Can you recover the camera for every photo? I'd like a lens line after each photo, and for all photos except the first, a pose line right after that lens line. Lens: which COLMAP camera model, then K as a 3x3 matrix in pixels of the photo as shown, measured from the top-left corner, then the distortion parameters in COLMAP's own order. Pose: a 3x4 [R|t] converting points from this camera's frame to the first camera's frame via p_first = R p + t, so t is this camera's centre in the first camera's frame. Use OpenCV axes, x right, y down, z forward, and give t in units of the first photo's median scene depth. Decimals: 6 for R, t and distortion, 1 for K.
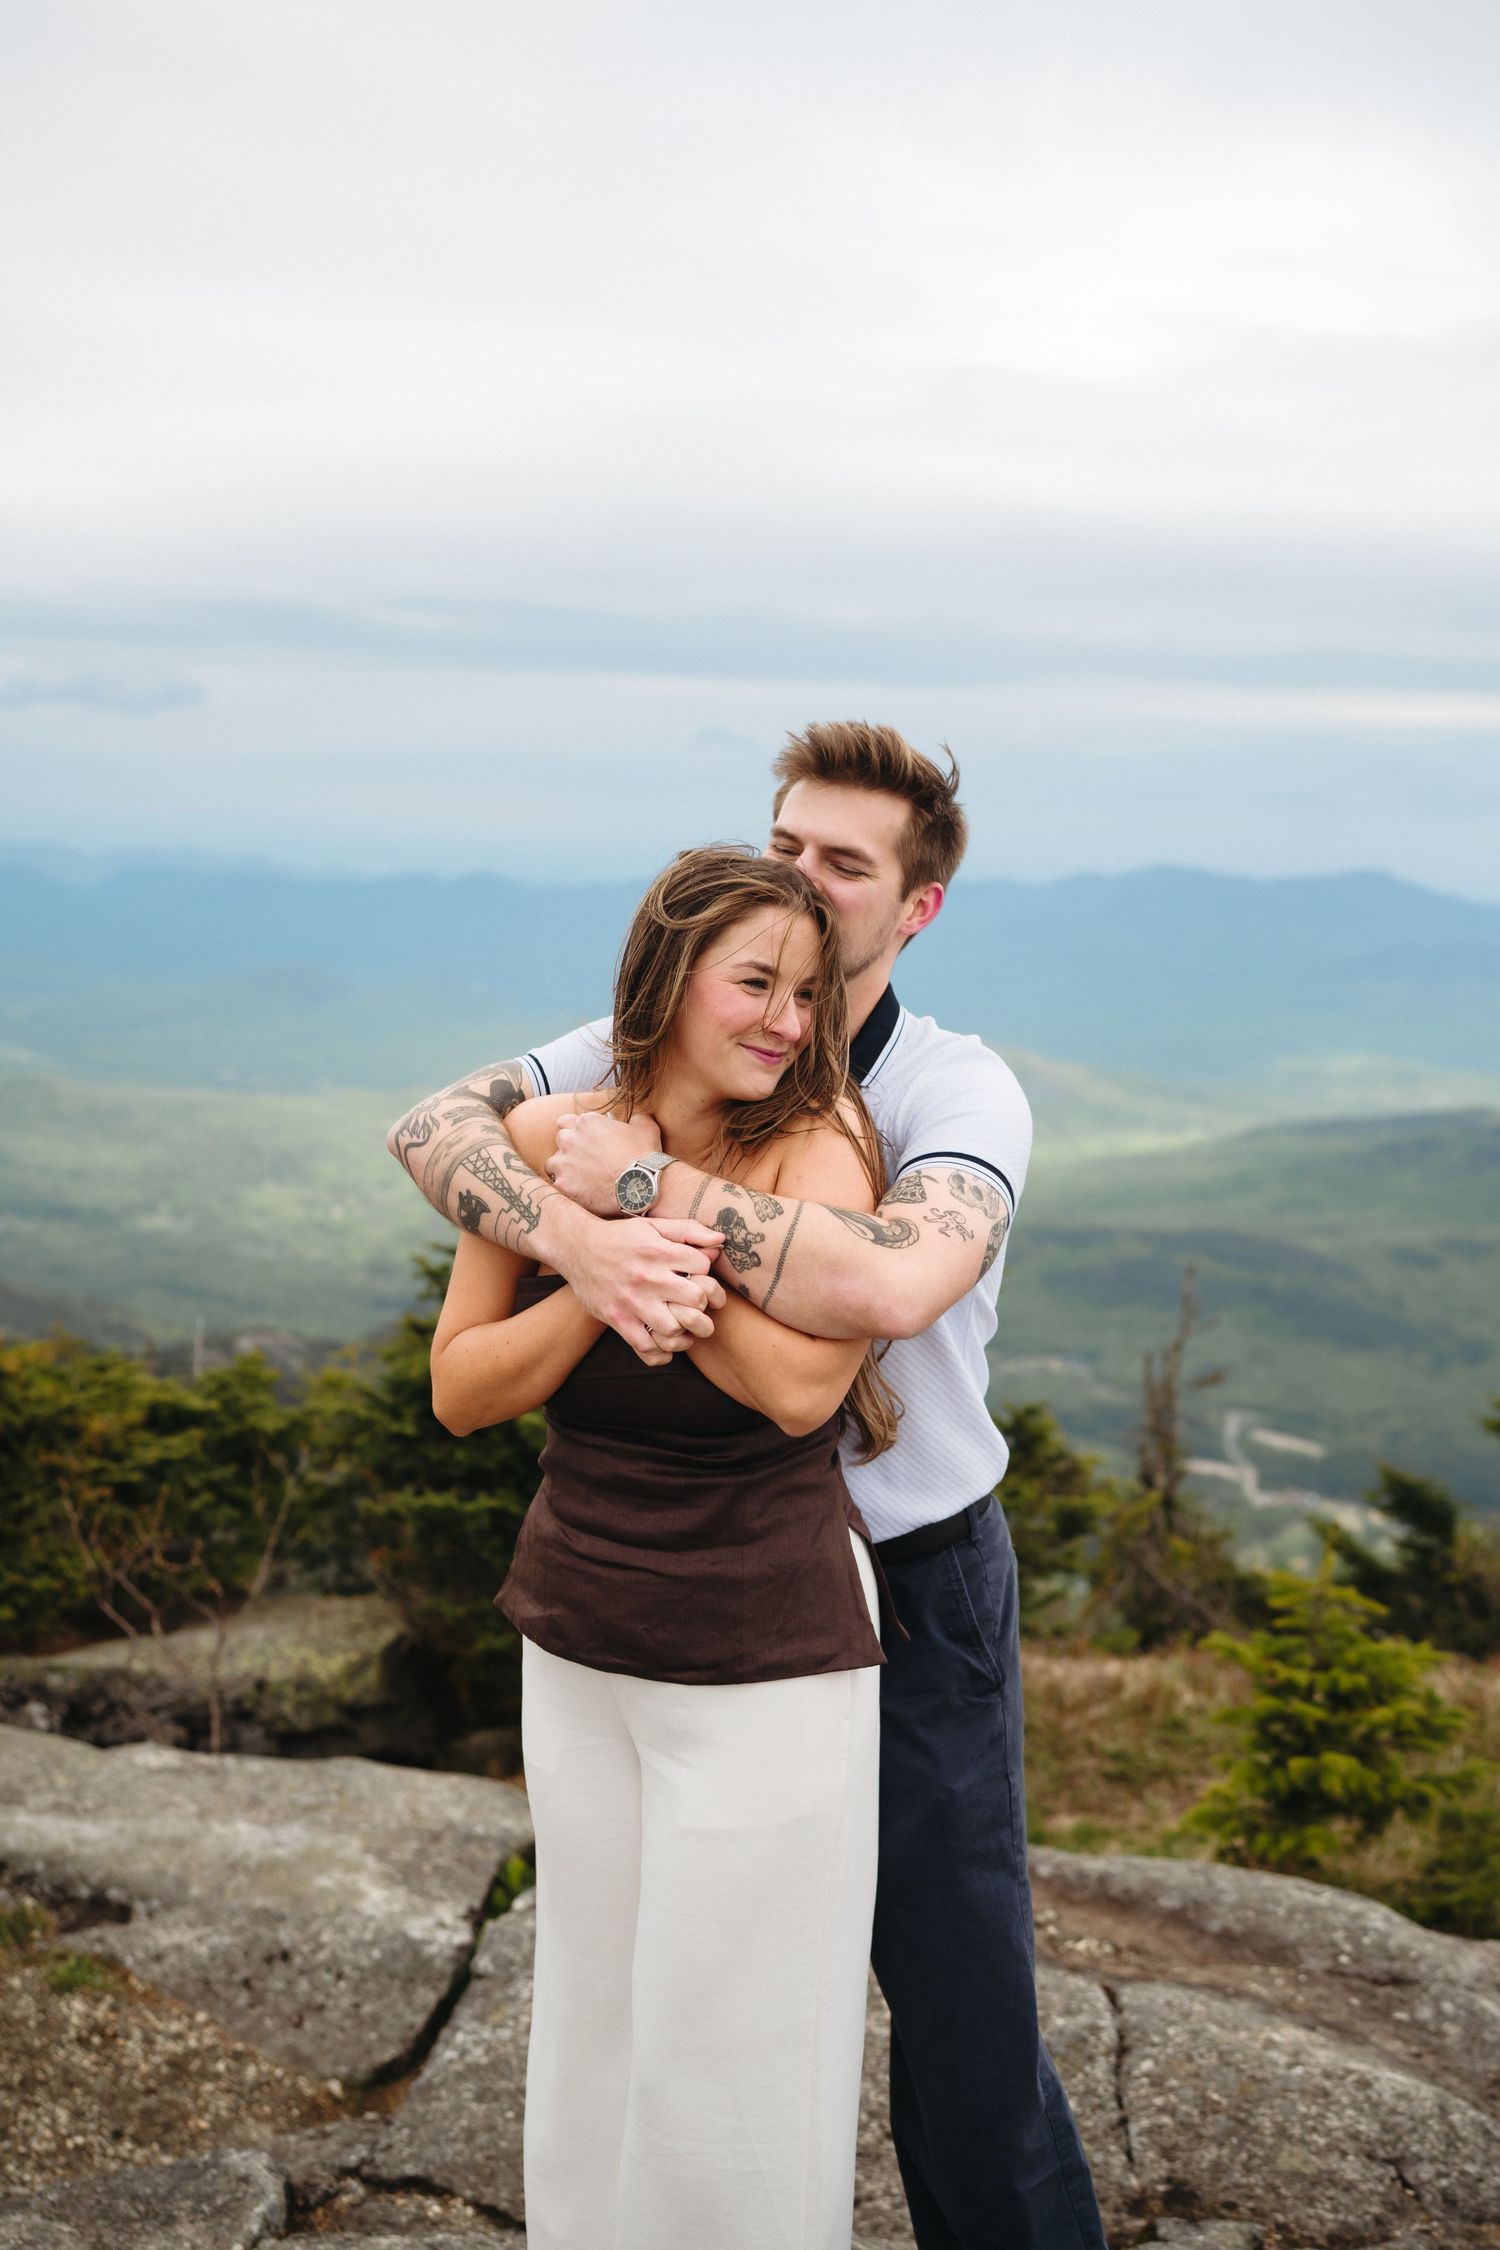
lens RADIAL K [[2185.8, 0, 750.0], [0, 2185.8, 1138.7], [0, 0, 1]] dist [0.004153, 0.000000]
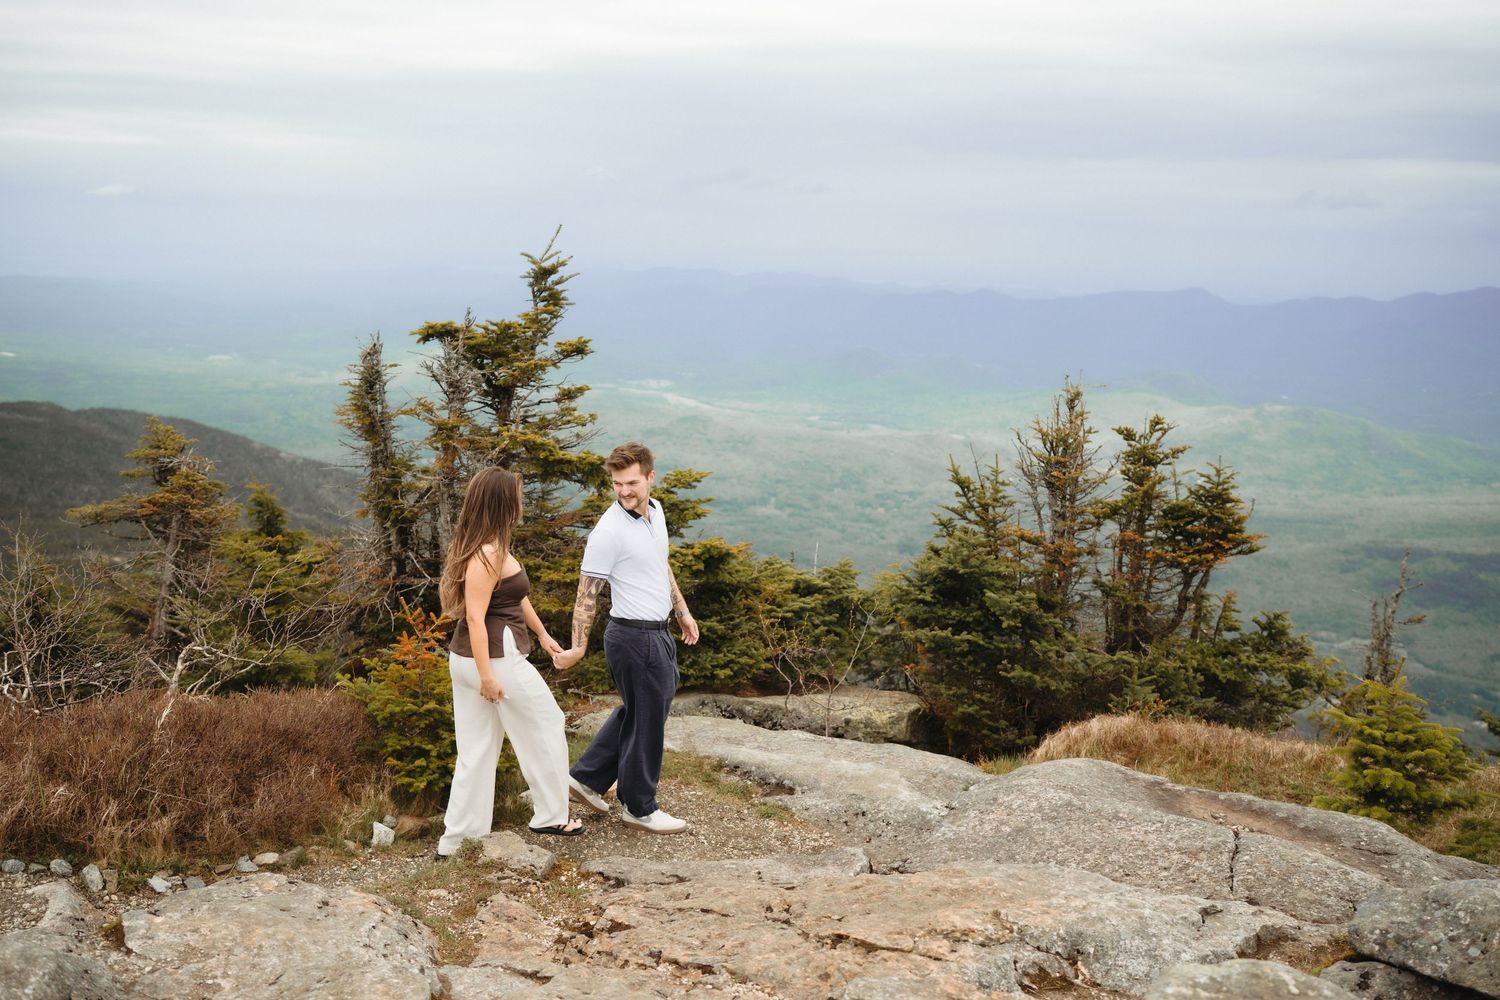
lens RADIAL K [[1457.2, 0, 746.4], [0, 1457.2, 498.1], [0, 0, 1]] dist [0.004153, 0.000000]
pose [[0.960360, 0.047675, -0.274654, 0.055572], [-0.041723, 0.998751, 0.027476, 0.022579], [0.275621, -0.014928, 0.961150, -0.396516]]
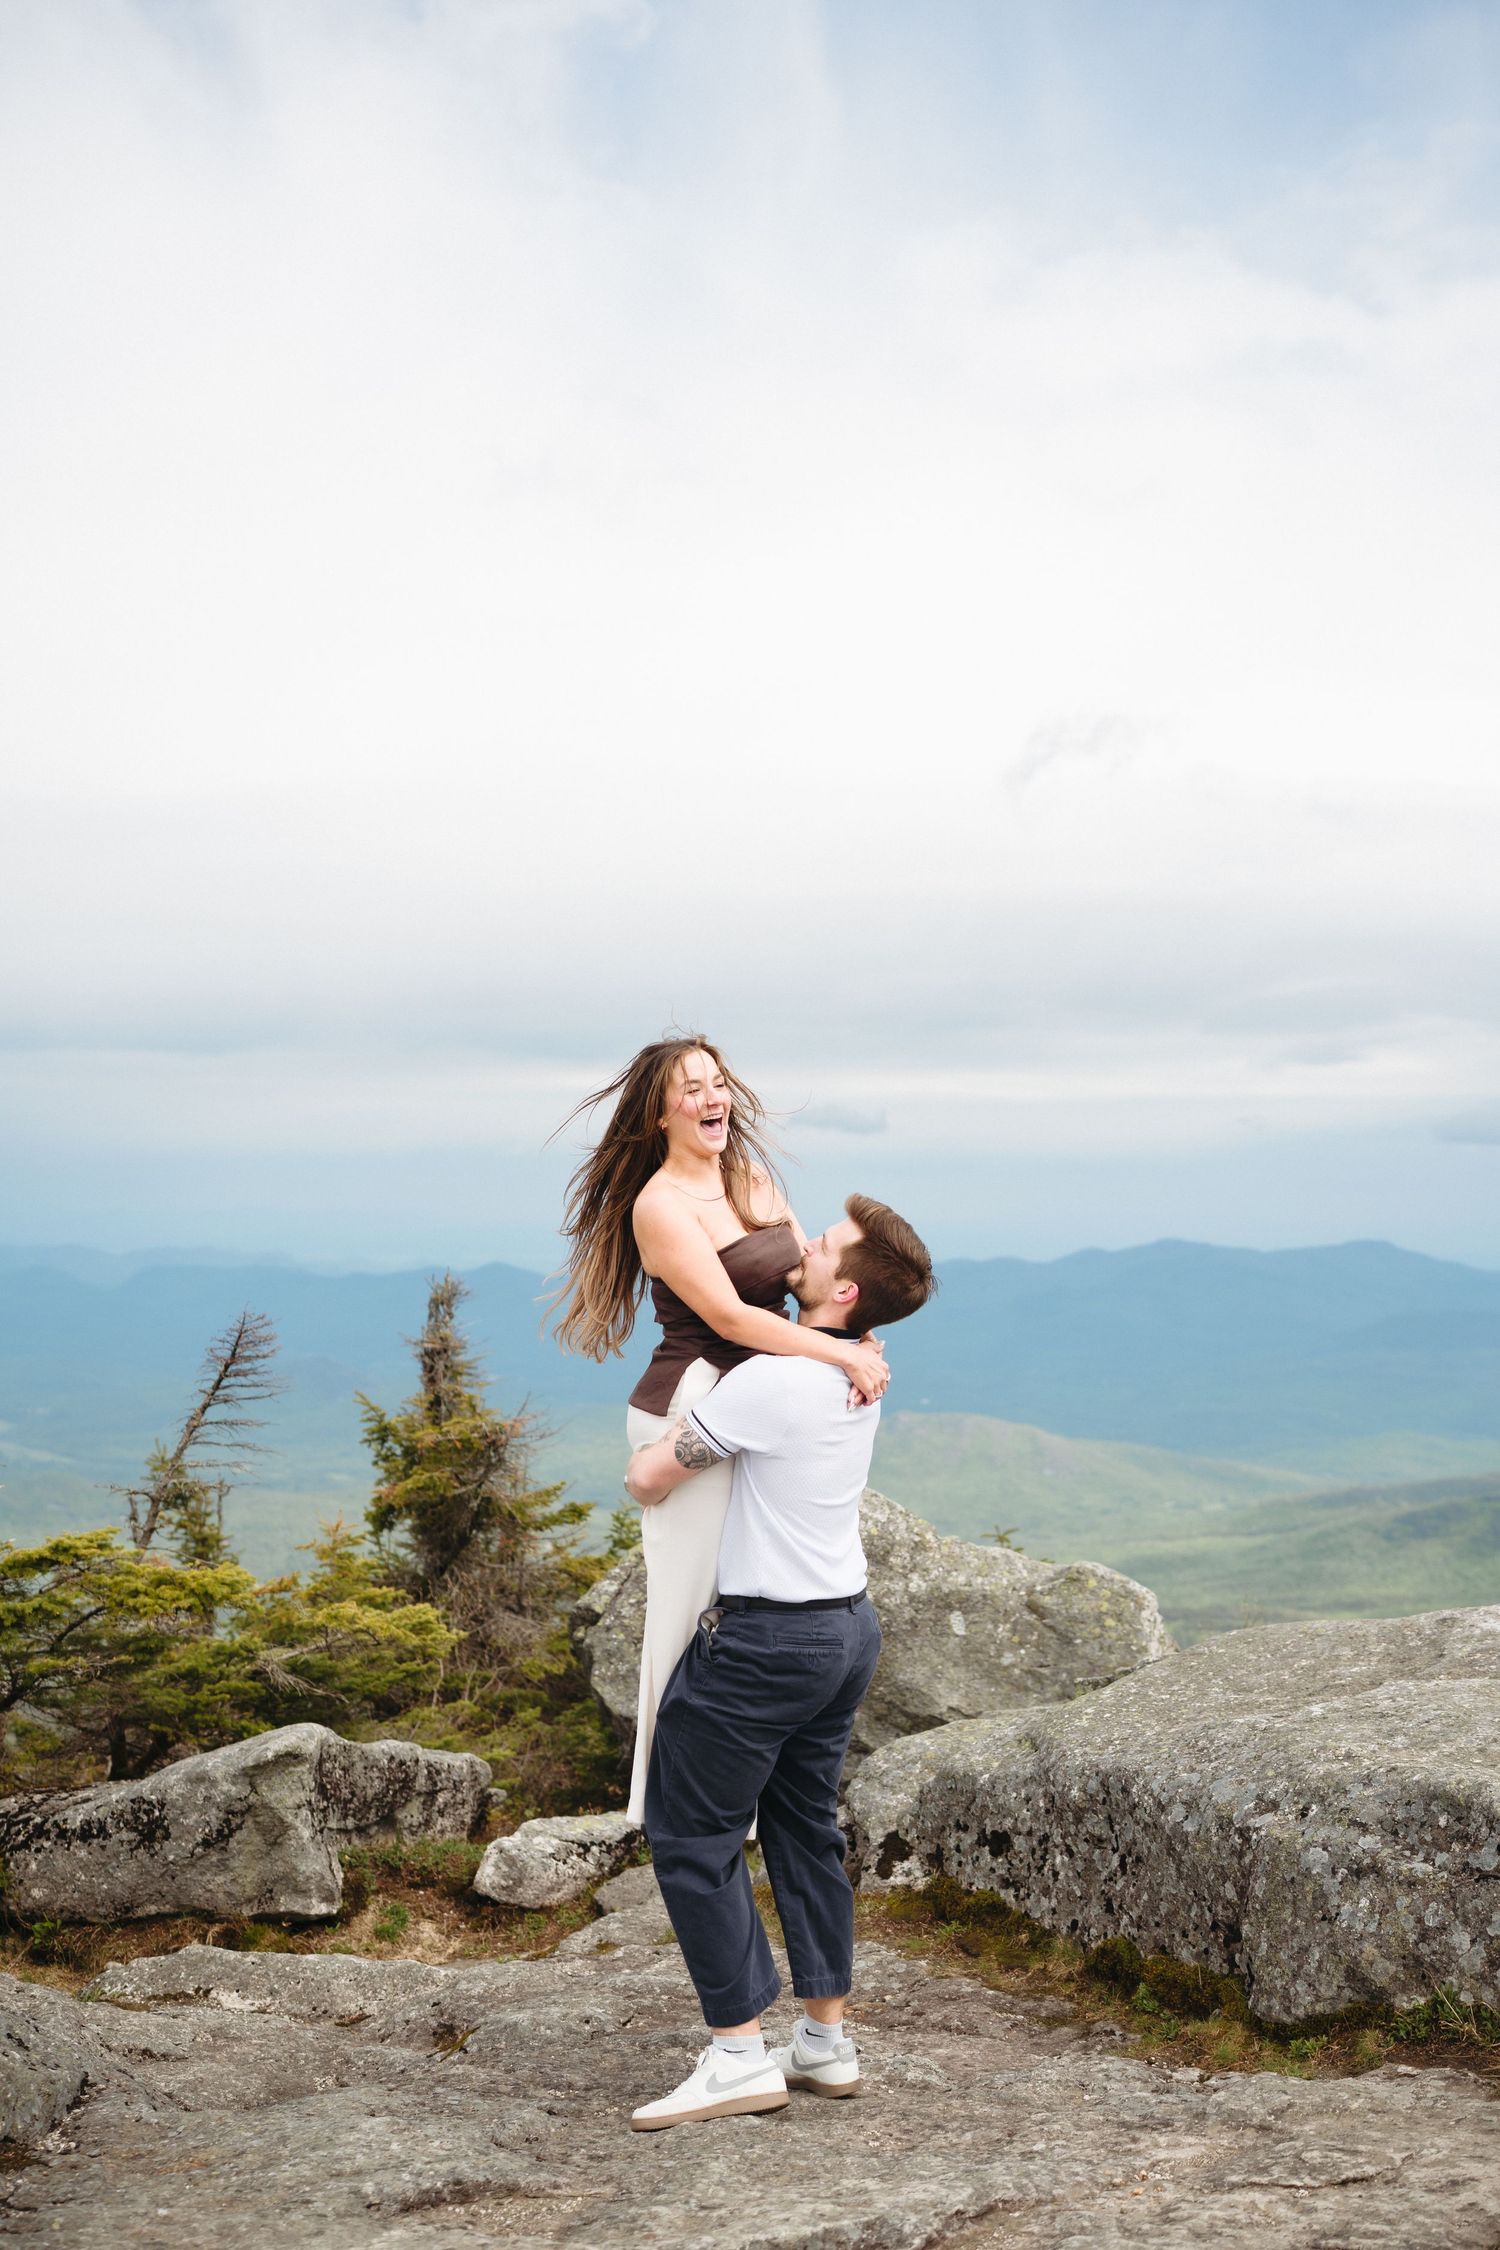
lens RADIAL K [[2185.8, 0, 754.7], [0, 2185.8, 1126.8], [0, 0, 1]] dist [0.004153, 0.000000]
pose [[0.999733, -0.022794, -0.003717, 0.058459], [0.021758, 0.983539, -0.179381, 0.023454], [0.007745, 0.179253, 0.983773, -0.400908]]
